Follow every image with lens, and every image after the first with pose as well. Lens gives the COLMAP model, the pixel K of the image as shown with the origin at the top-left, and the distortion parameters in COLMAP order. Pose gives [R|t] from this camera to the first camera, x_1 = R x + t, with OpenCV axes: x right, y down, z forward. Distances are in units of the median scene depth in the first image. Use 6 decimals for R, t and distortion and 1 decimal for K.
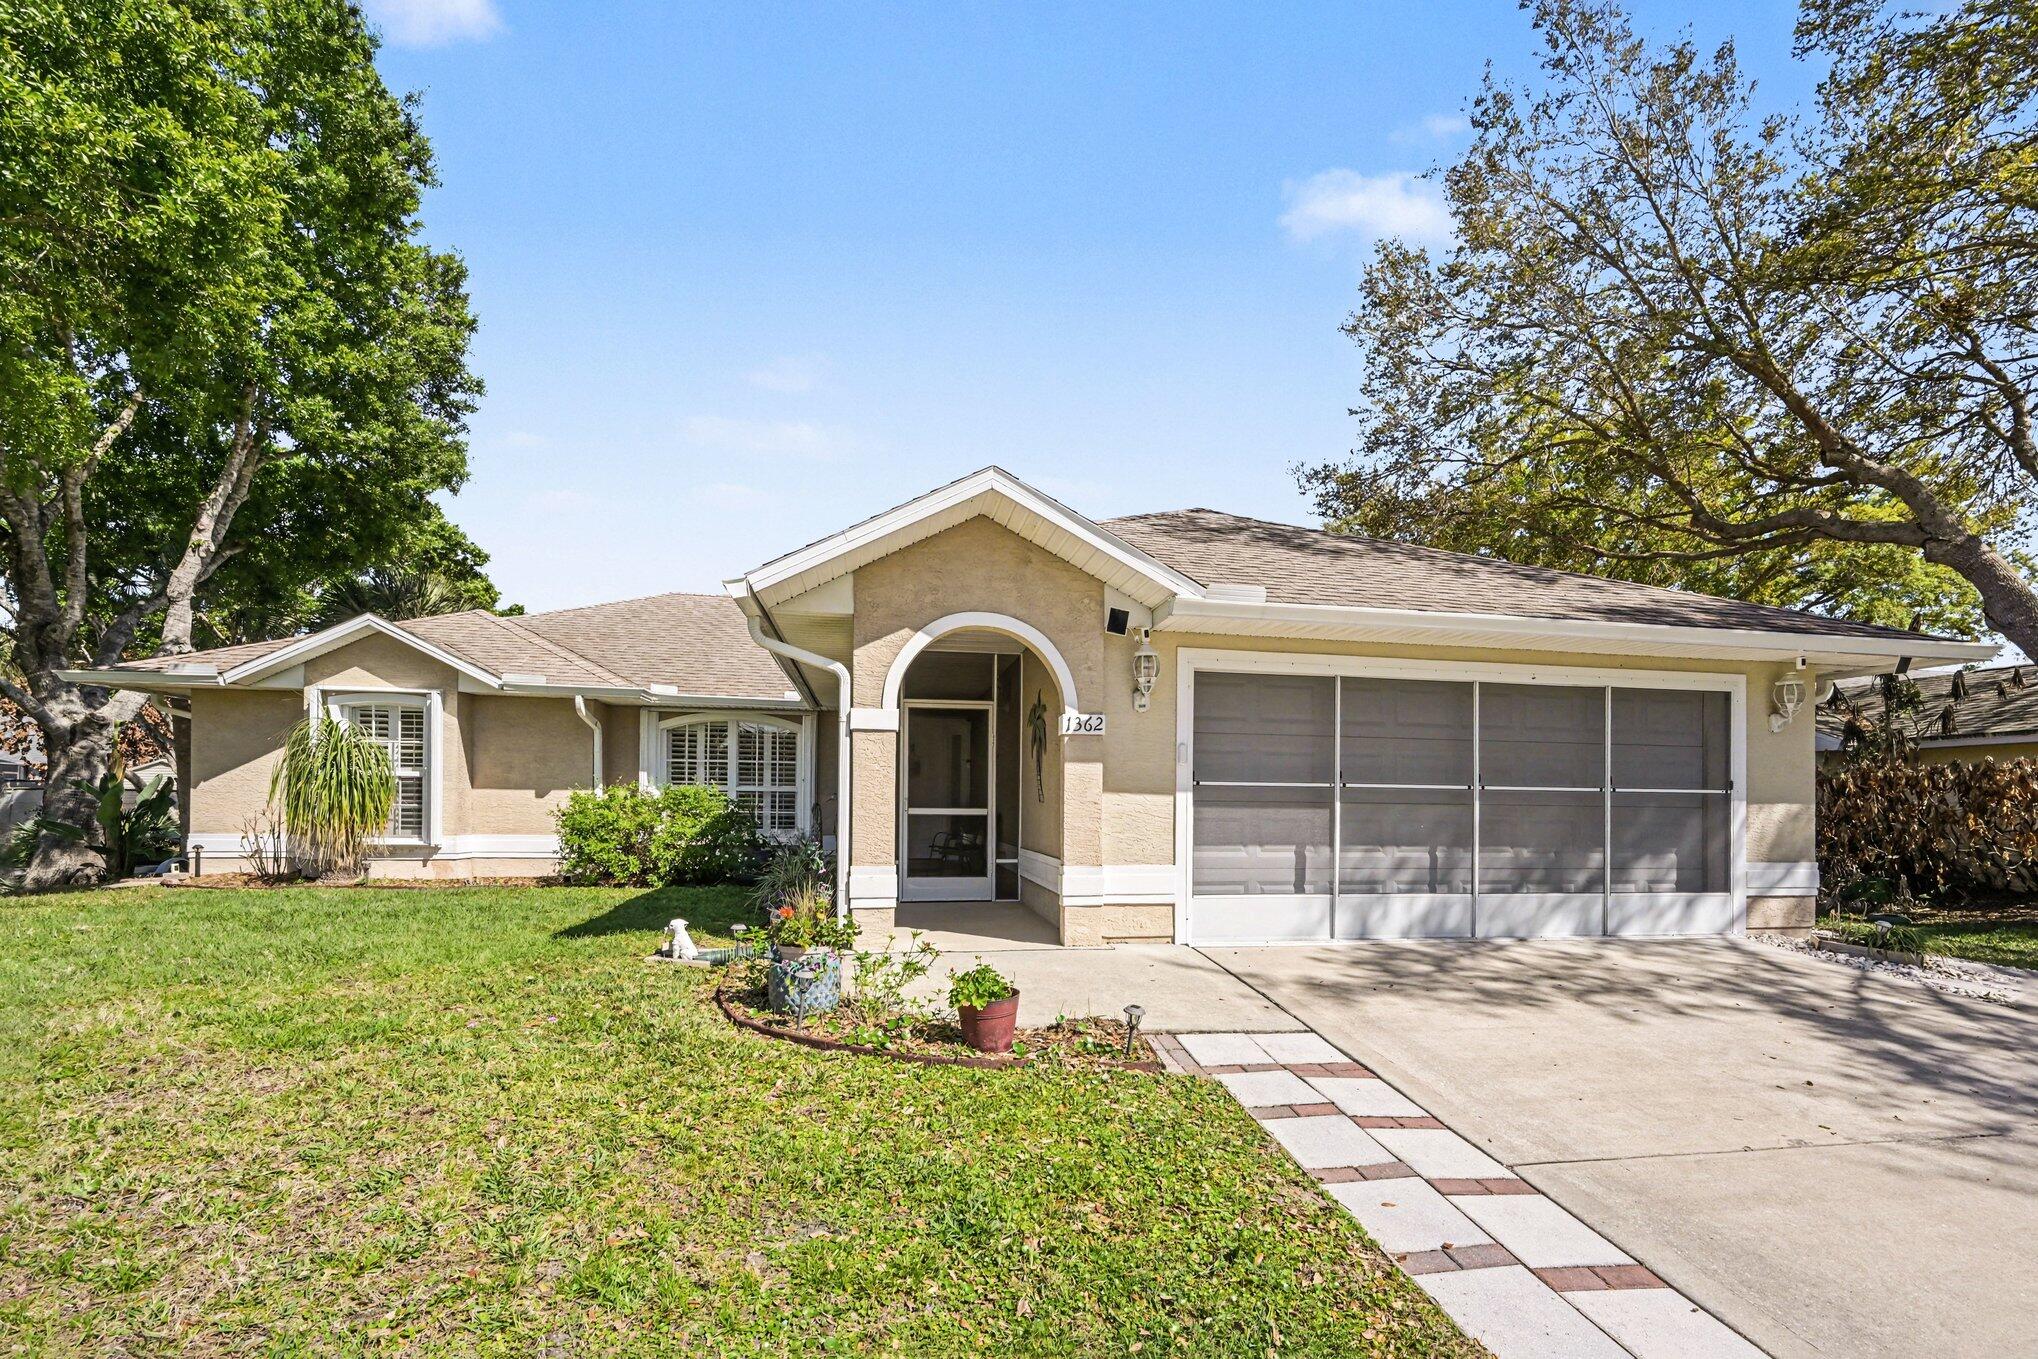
lens RADIAL K [[820.2, 0, 1013.9], [0, 820.2, 679.2], [0, 0, 1]] dist [0.002948, 0.000302]
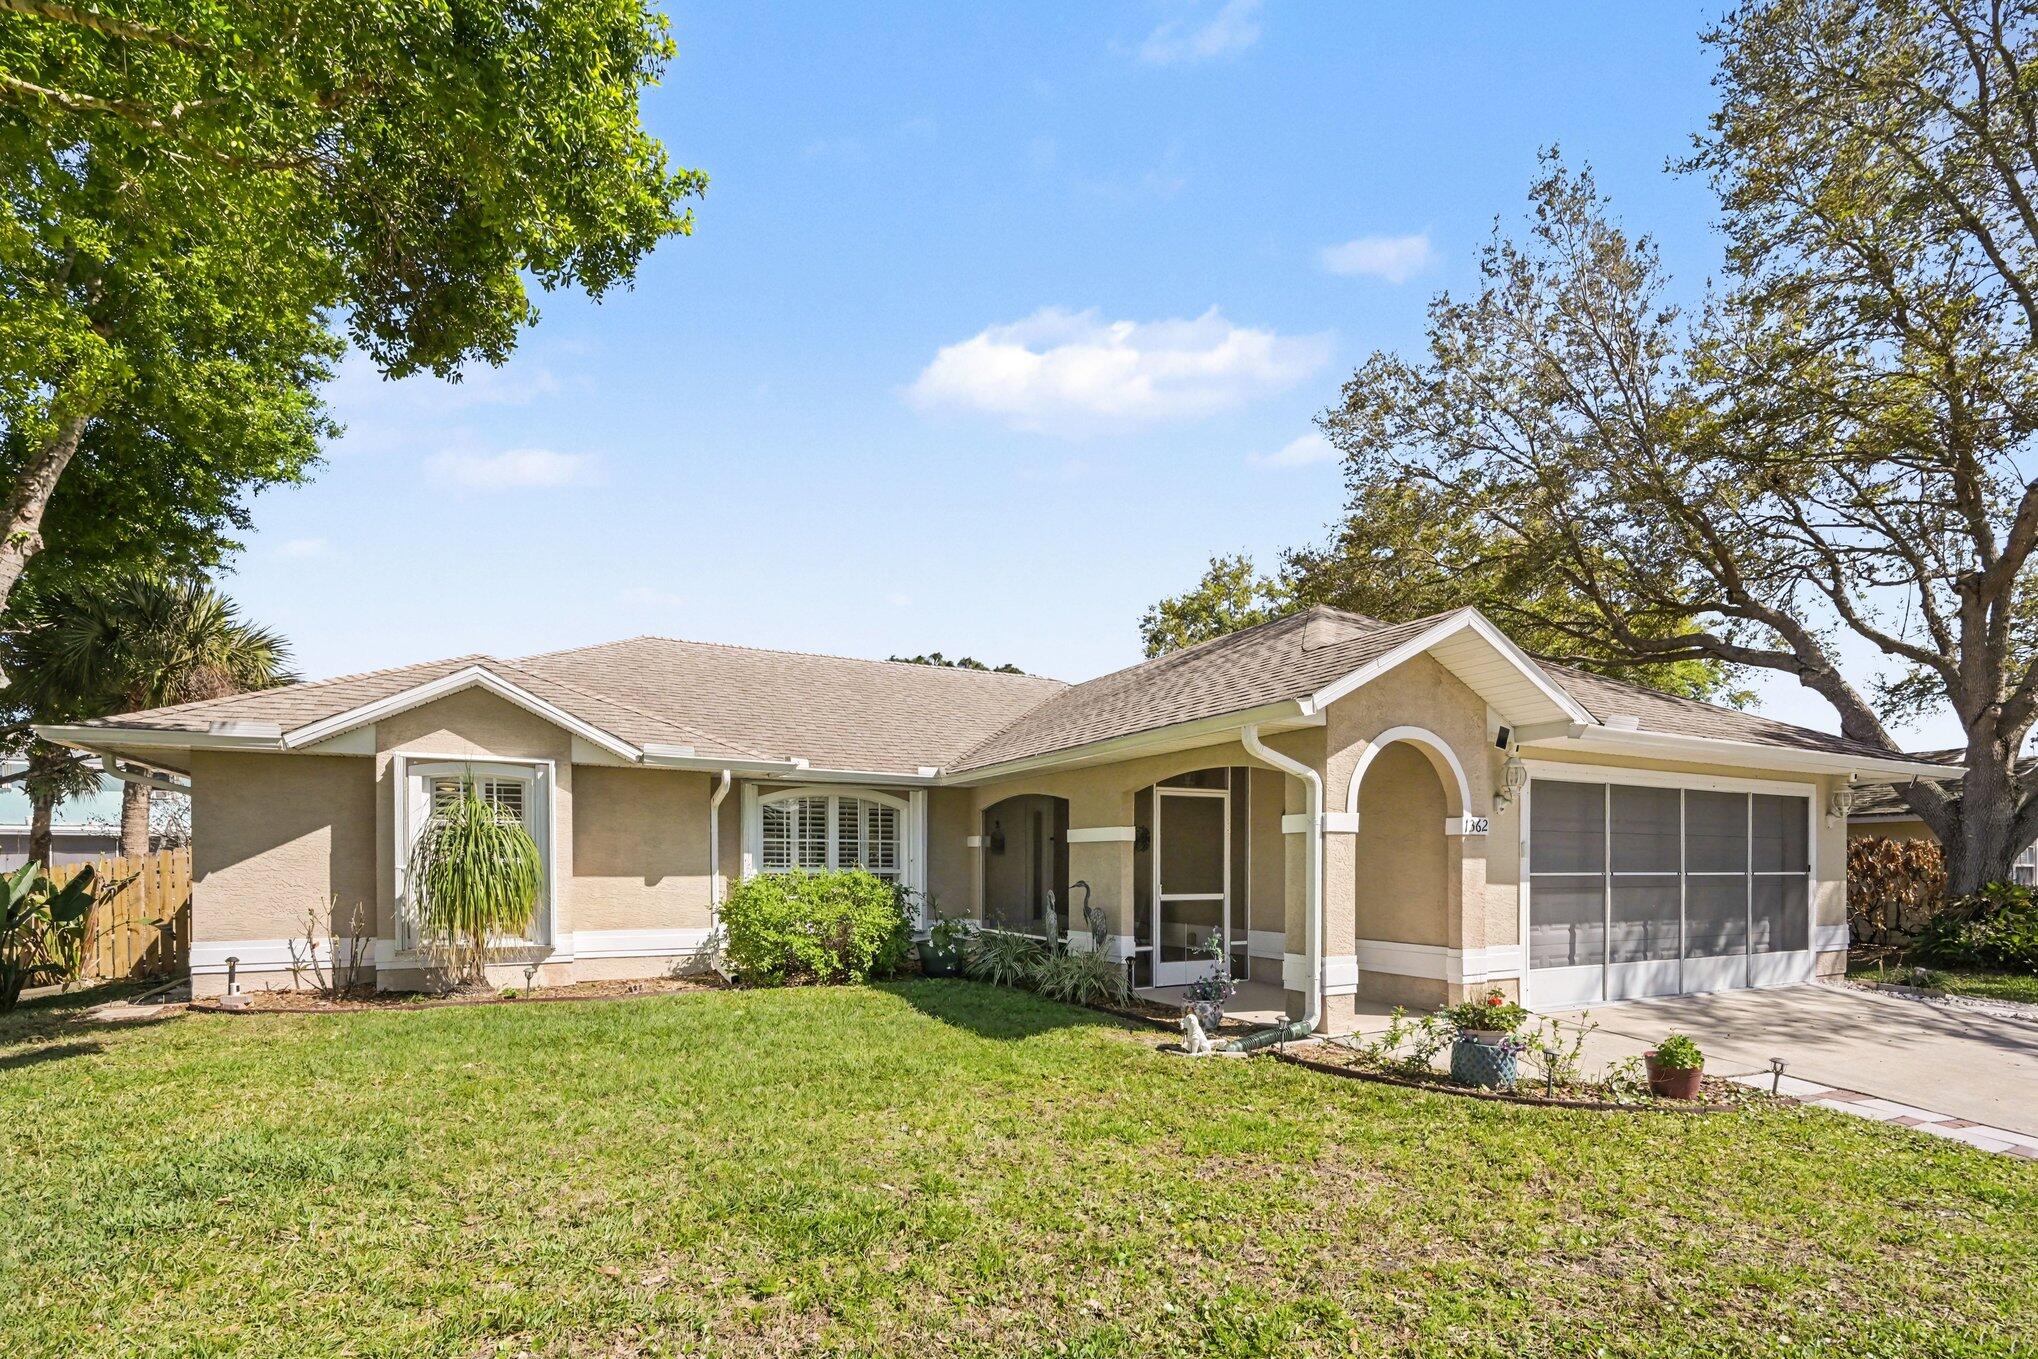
lens RADIAL K [[904.5, 0, 1040.2], [0, 904.5, 729.4], [0, 0, 1]] dist [0.002409, 0.000218]
pose [[0.958131, 0.033371, 0.284380, -0.783411], [-0.033513, 0.999429, -0.004369, -0.049367], [-0.284363, -0.005344, 0.958702, -0.043718]]
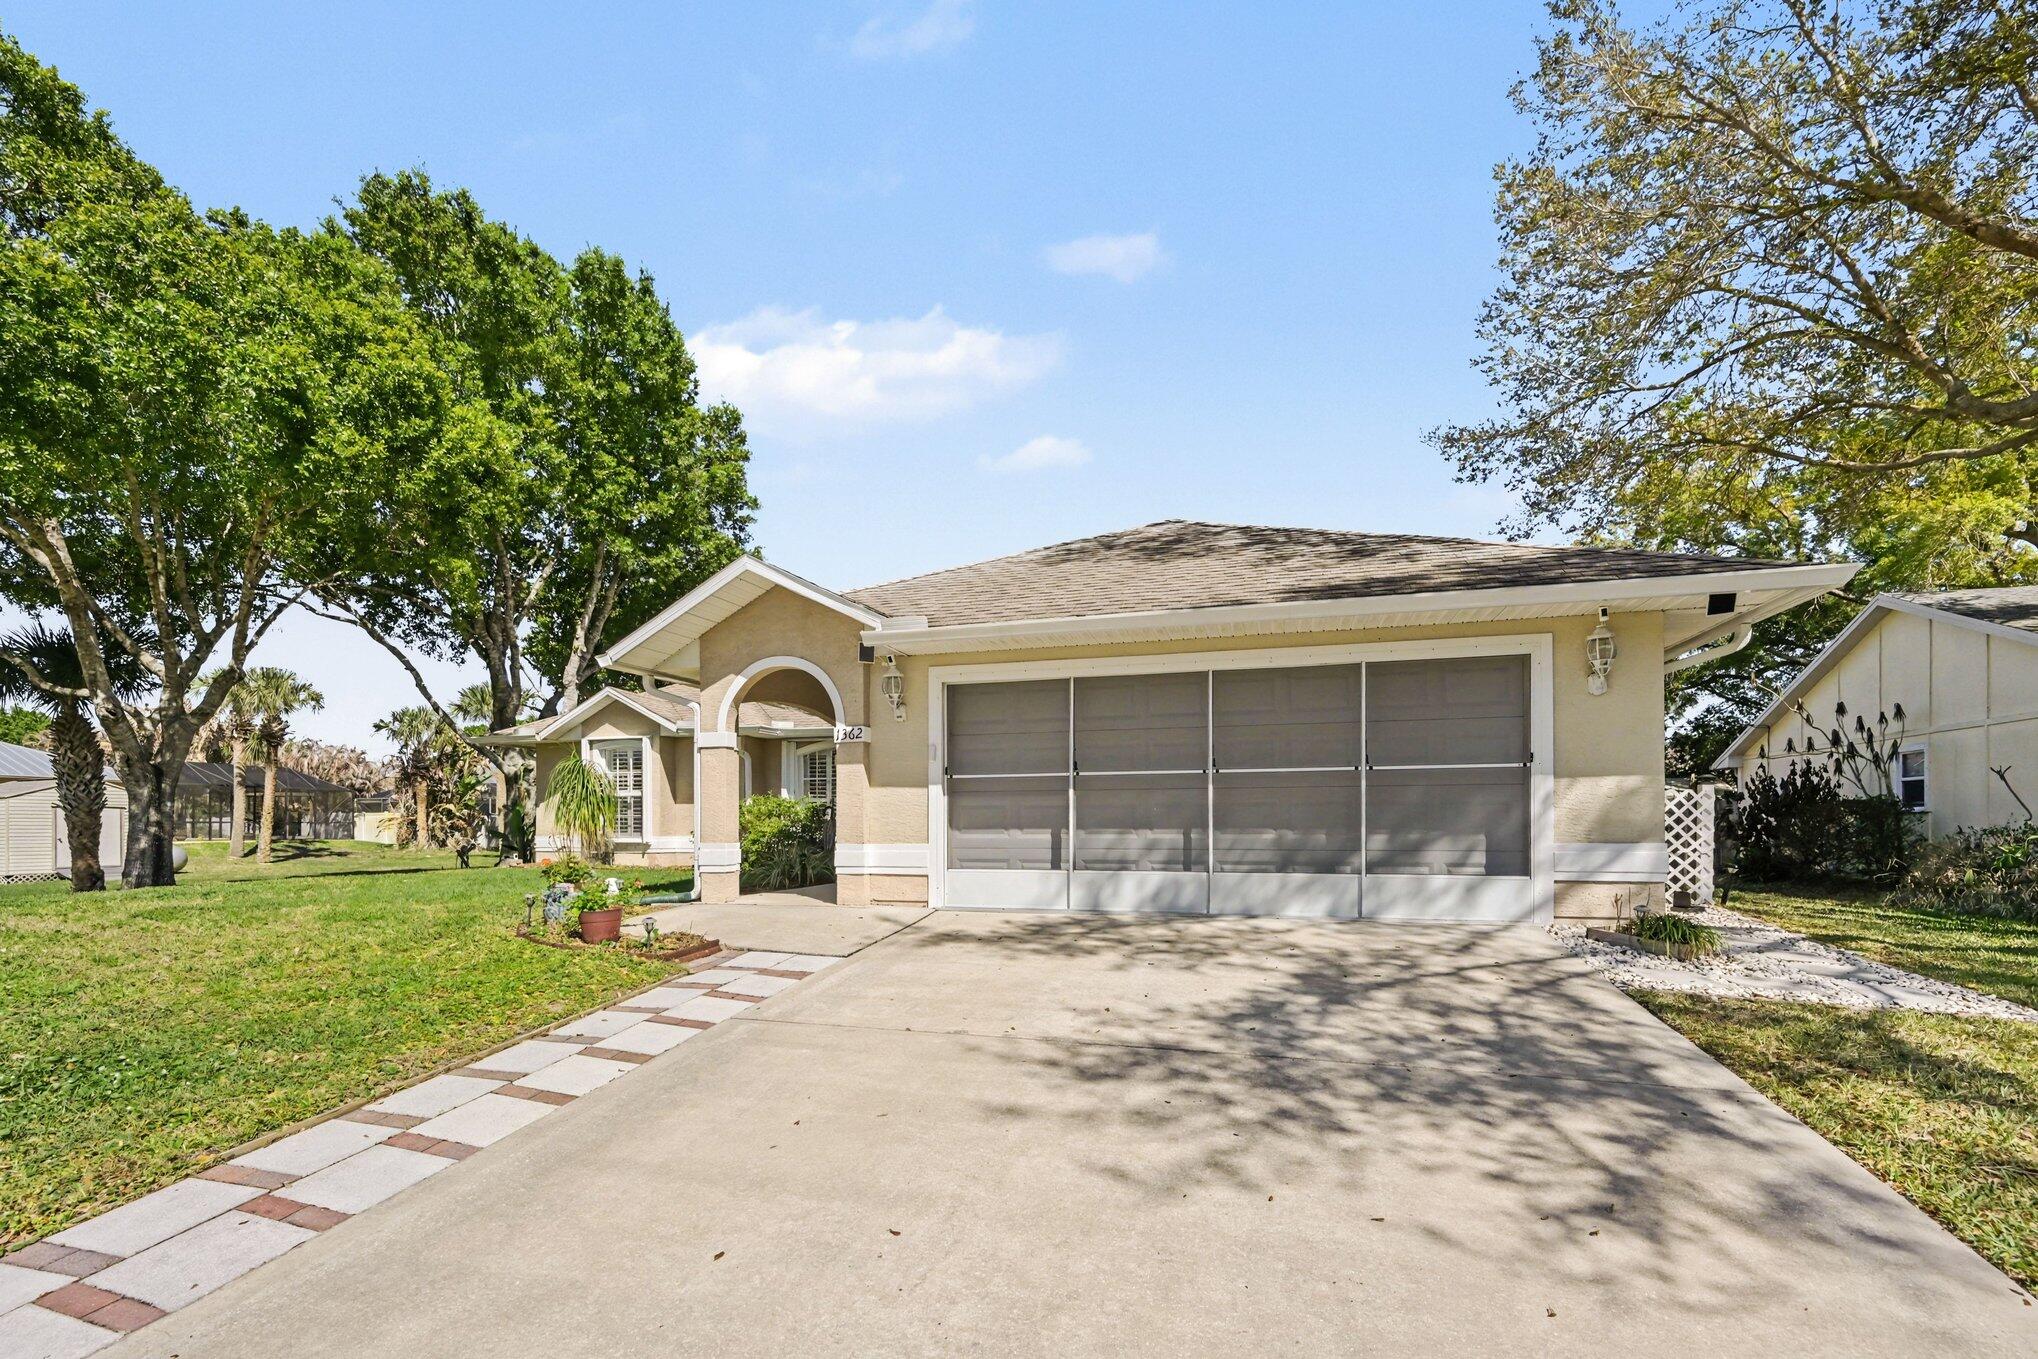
lens RADIAL K [[820.2, 0, 1013.9], [0, 820.2, 679.2], [0, 0, 1]] dist [0.002948, 0.000302]
pose [[0.902709, -0.088449, -0.421063, 0.801356], [0.078853, 0.996076, -0.040183, 0.037454], [0.422965, 0.003072, 0.906141, -0.059842]]
